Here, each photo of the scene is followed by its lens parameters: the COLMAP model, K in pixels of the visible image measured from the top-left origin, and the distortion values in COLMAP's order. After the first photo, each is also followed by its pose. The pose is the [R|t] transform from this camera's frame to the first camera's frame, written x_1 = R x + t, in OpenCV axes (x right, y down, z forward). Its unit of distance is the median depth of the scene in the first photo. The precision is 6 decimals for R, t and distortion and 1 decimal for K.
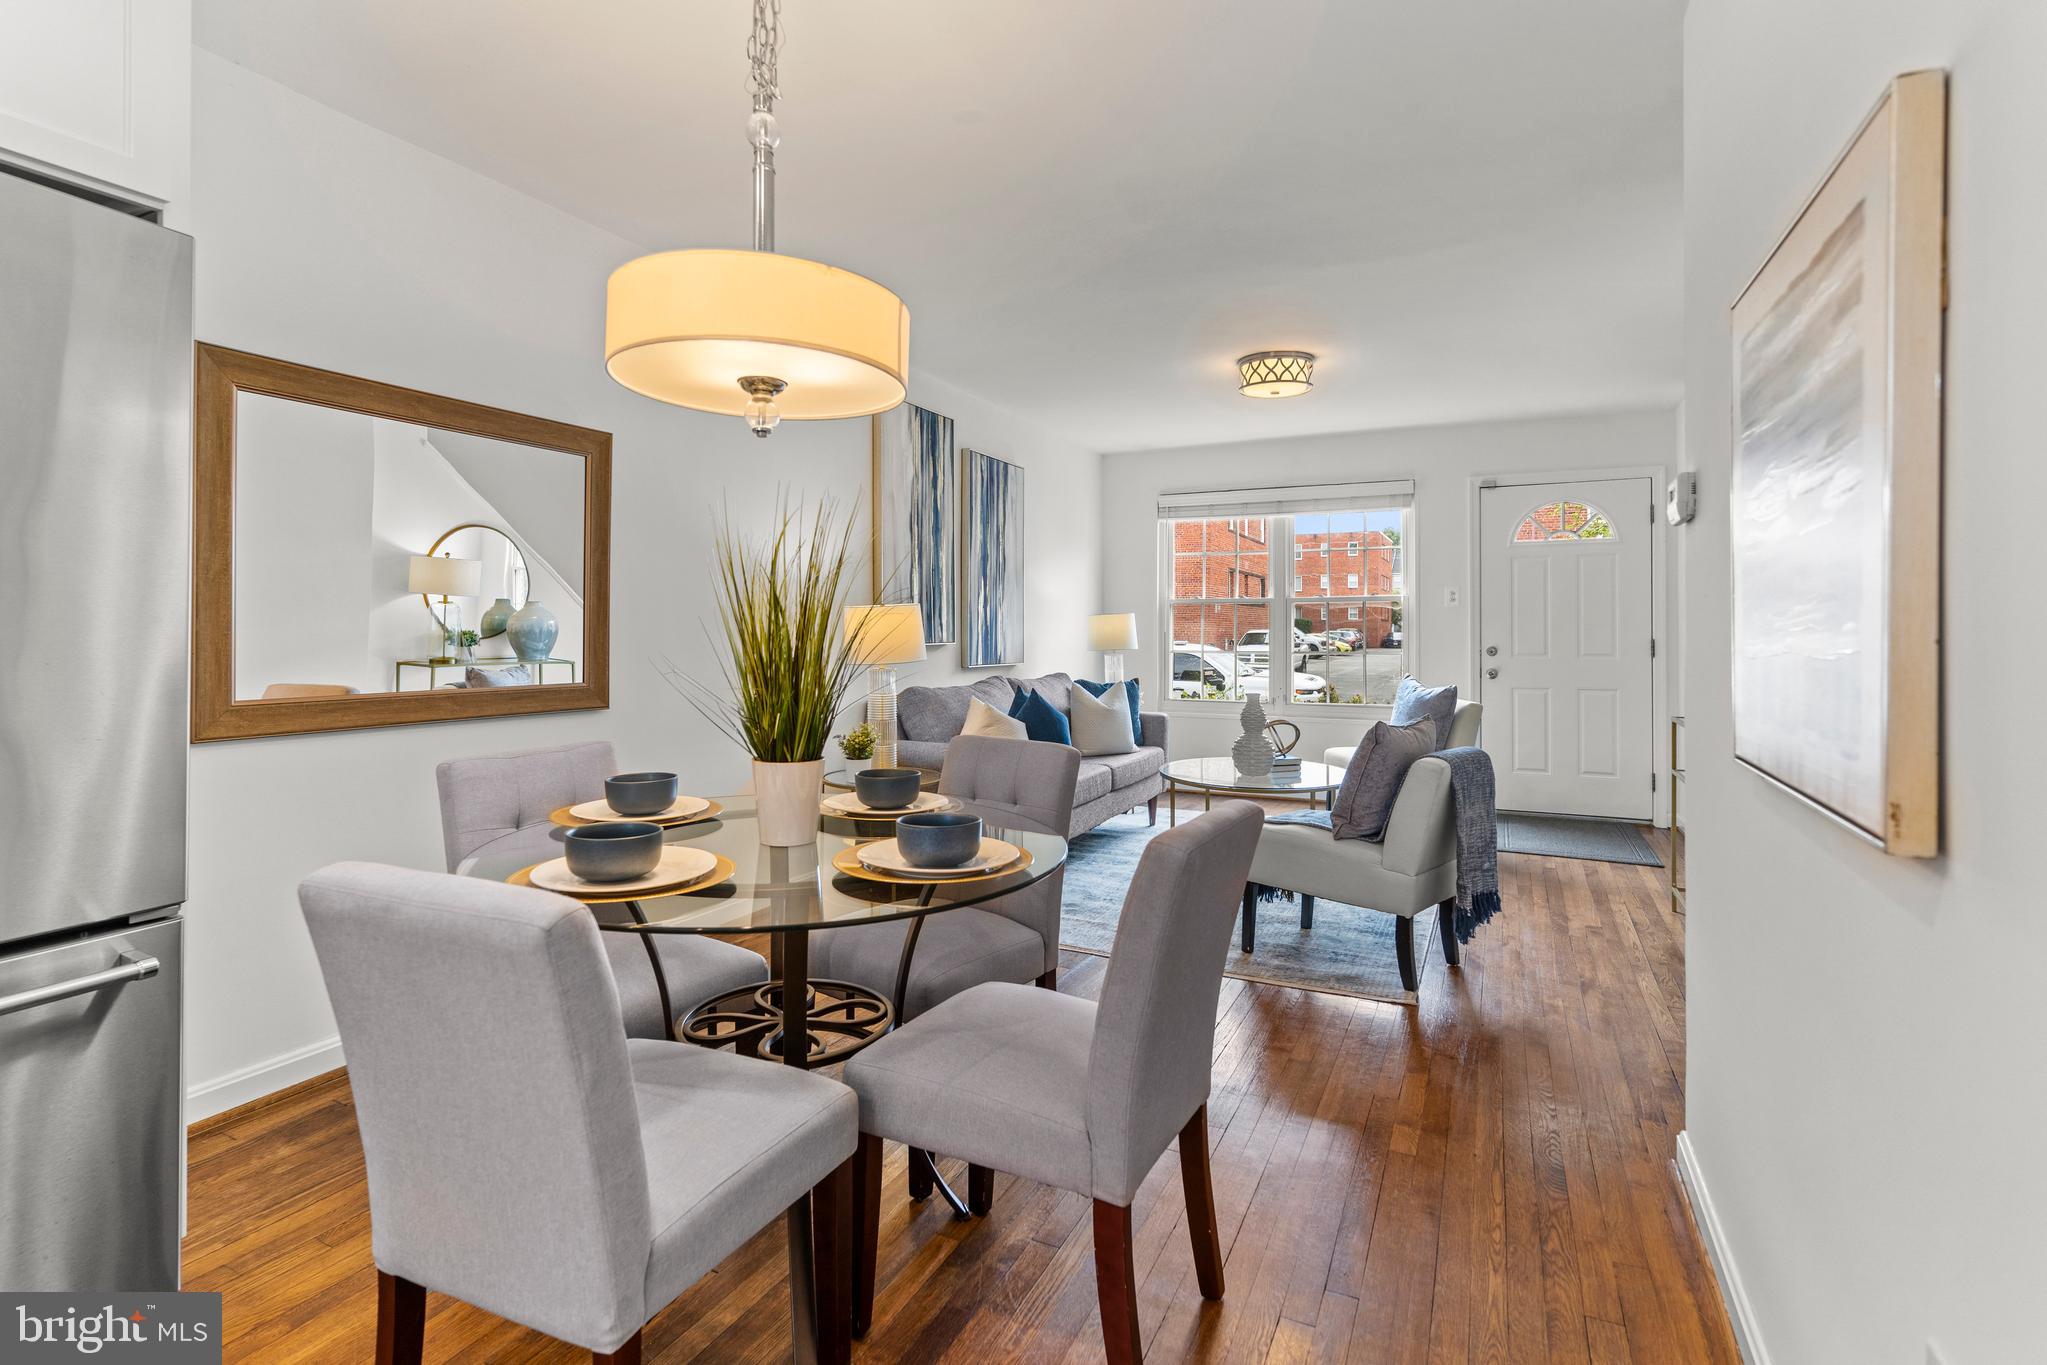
lens RADIAL K [[989.4, 0, 1012.1], [0, 989.4, 629.3], [0, 0, 1]] dist [0.003786, 0.003844]
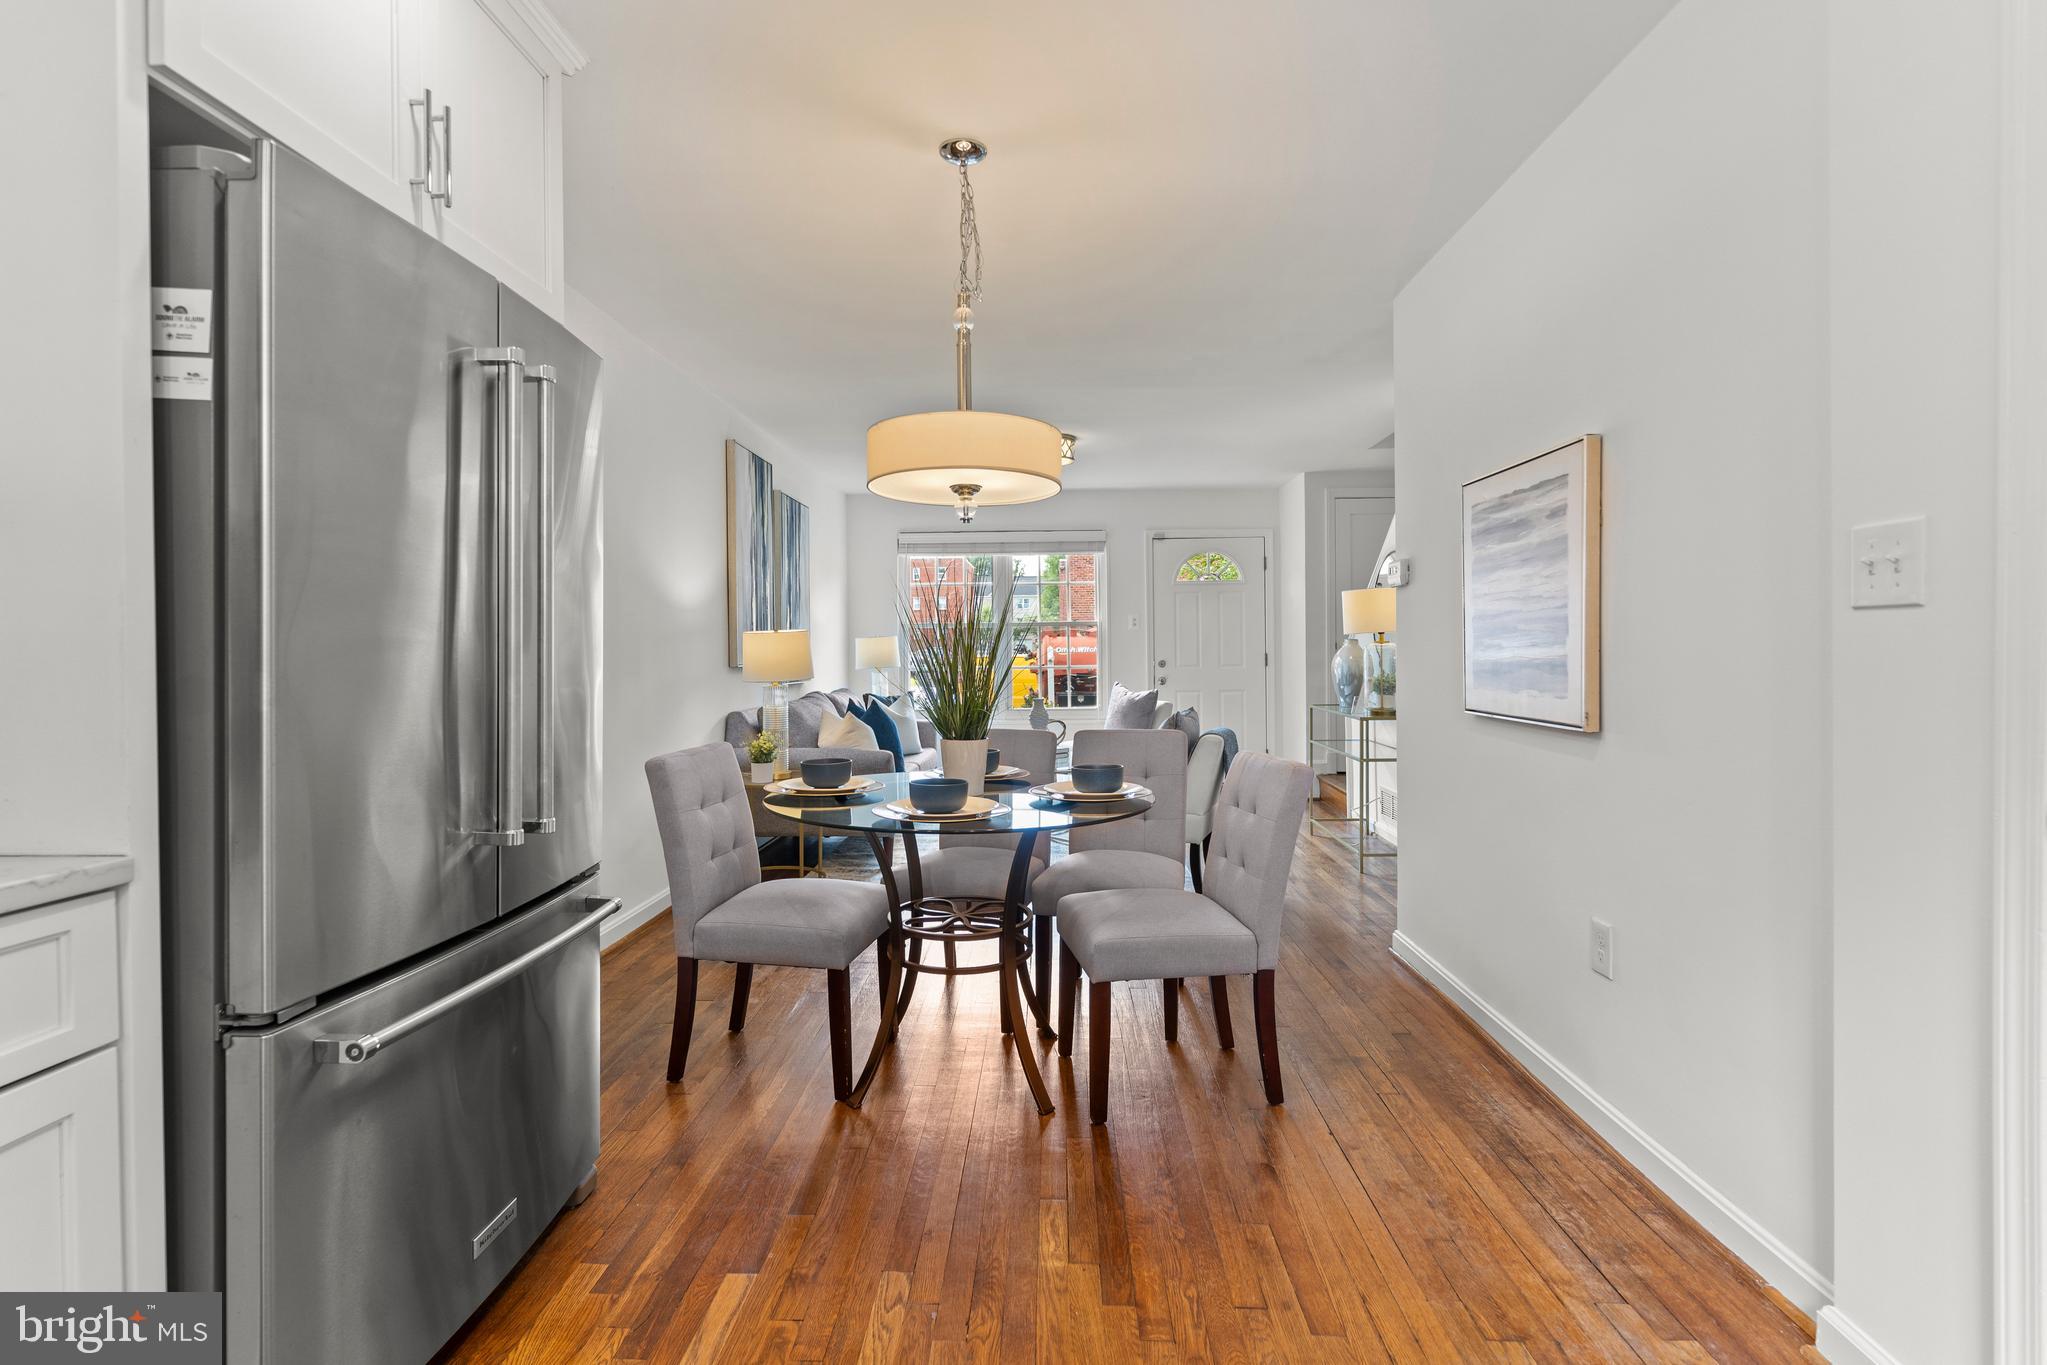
lens RADIAL K [[989.4, 0, 1015.4], [0, 989.4, 667.2], [0, 0, 1]] dist [0.003786, 0.003844]
pose [[0.912255, -0.016731, 0.409280, -0.299239], [0.009376, 0.999757, 0.019972, -0.002034], [-0.409515, -0.014382, 0.912190, -0.151286]]
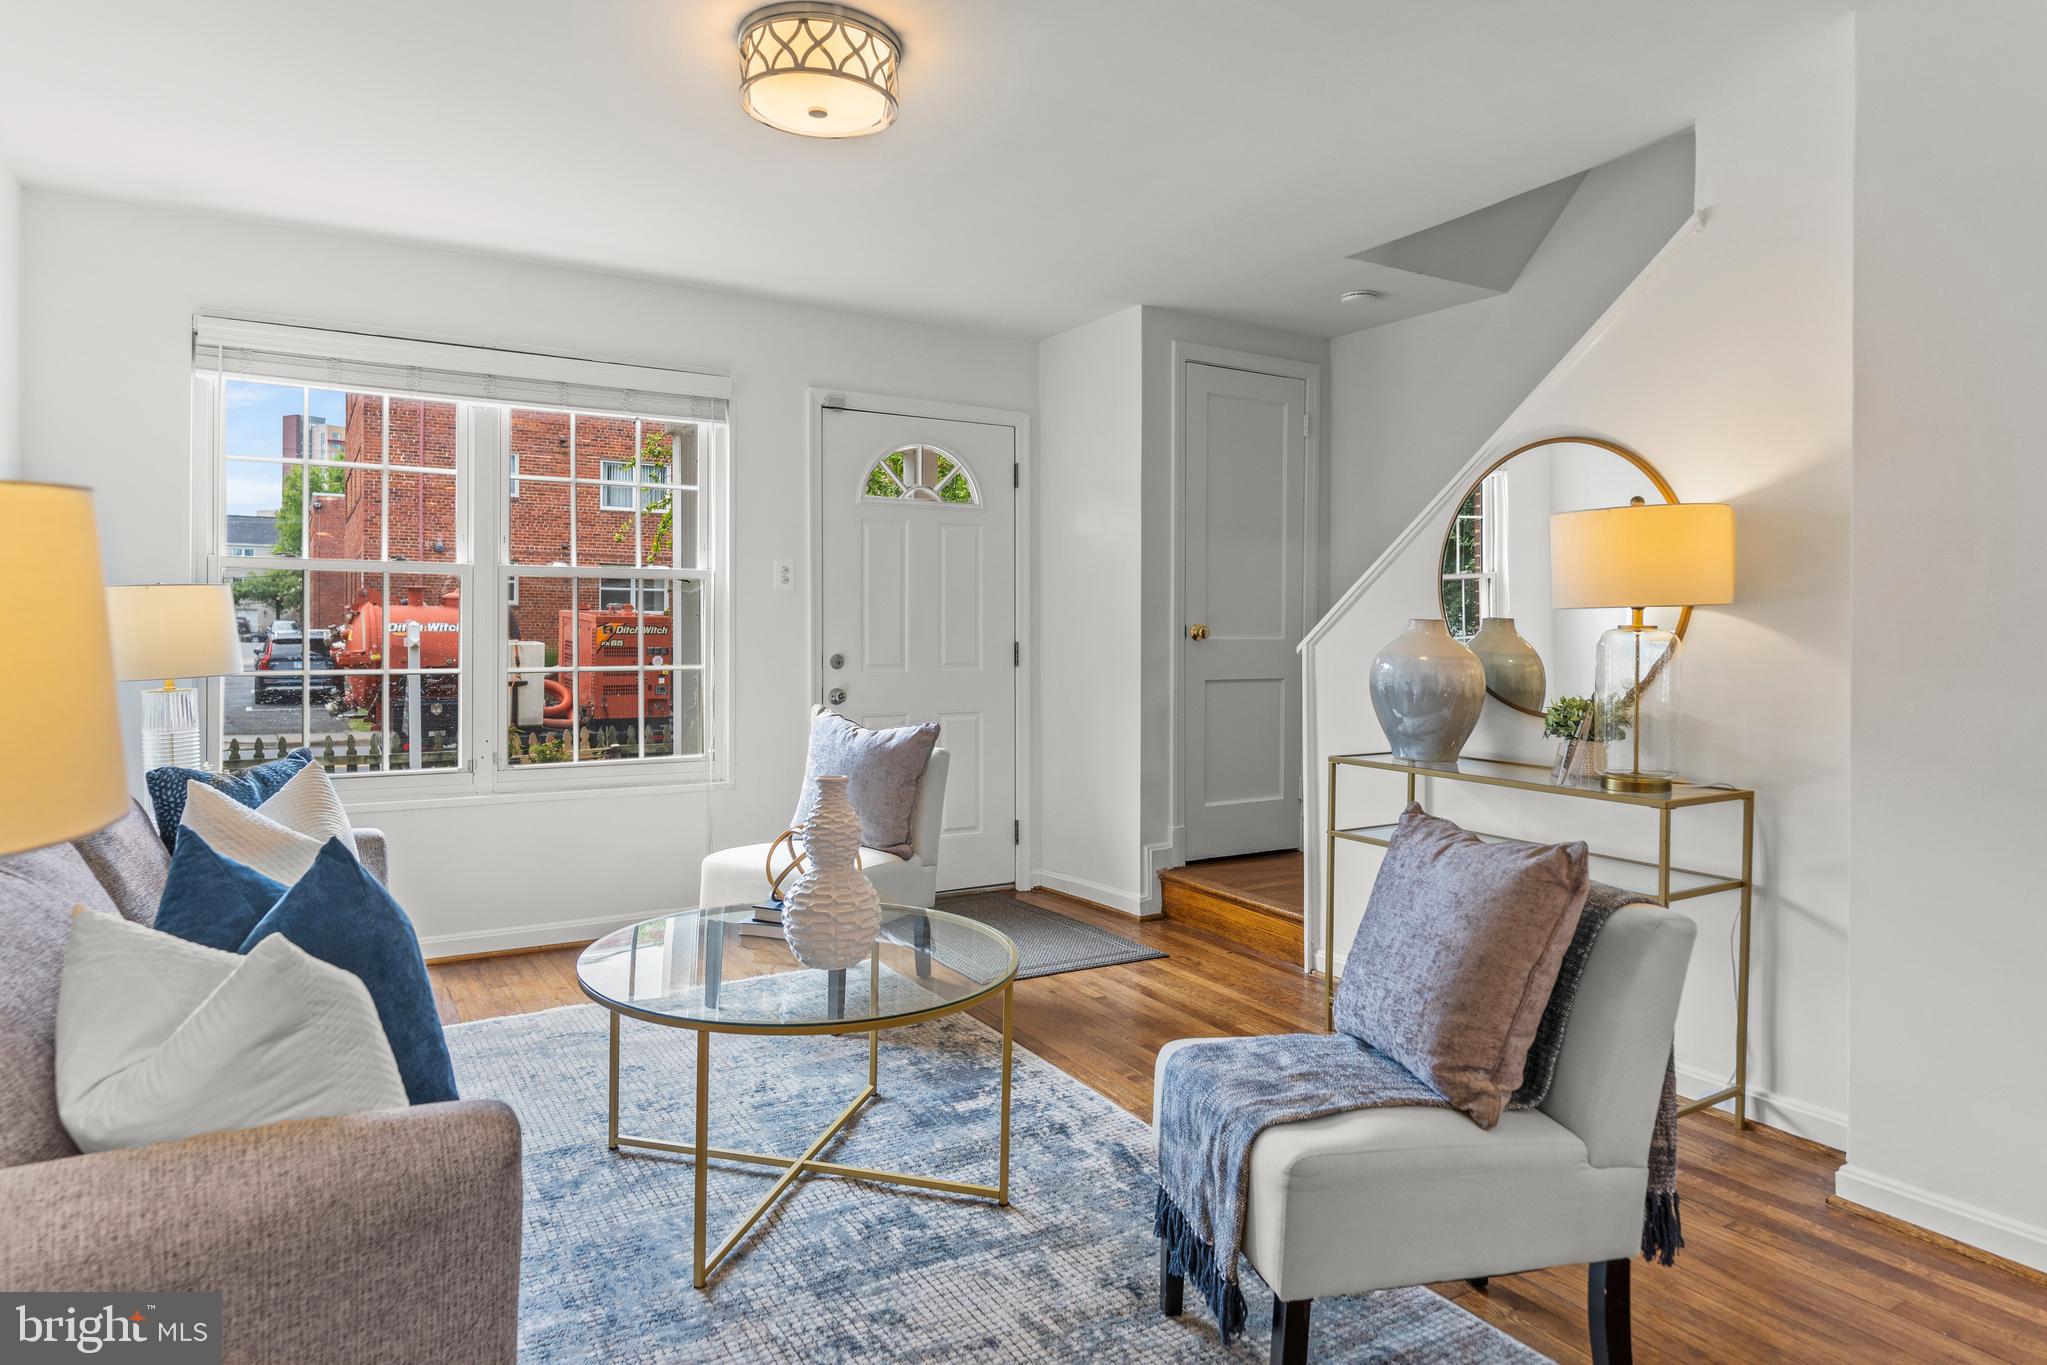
lens RADIAL K [[1216.6, 0, 1010.3], [0, 1216.6, 633.0], [0, 0, 1]] dist [-0.000106, 0.003380]
pose [[0.543677, 0.000095, 0.839295, -0.158217], [-0.007629, 0.999959, 0.004829, -0.001785], [-0.839260, -0.009028, 0.543656, 0.620176]]
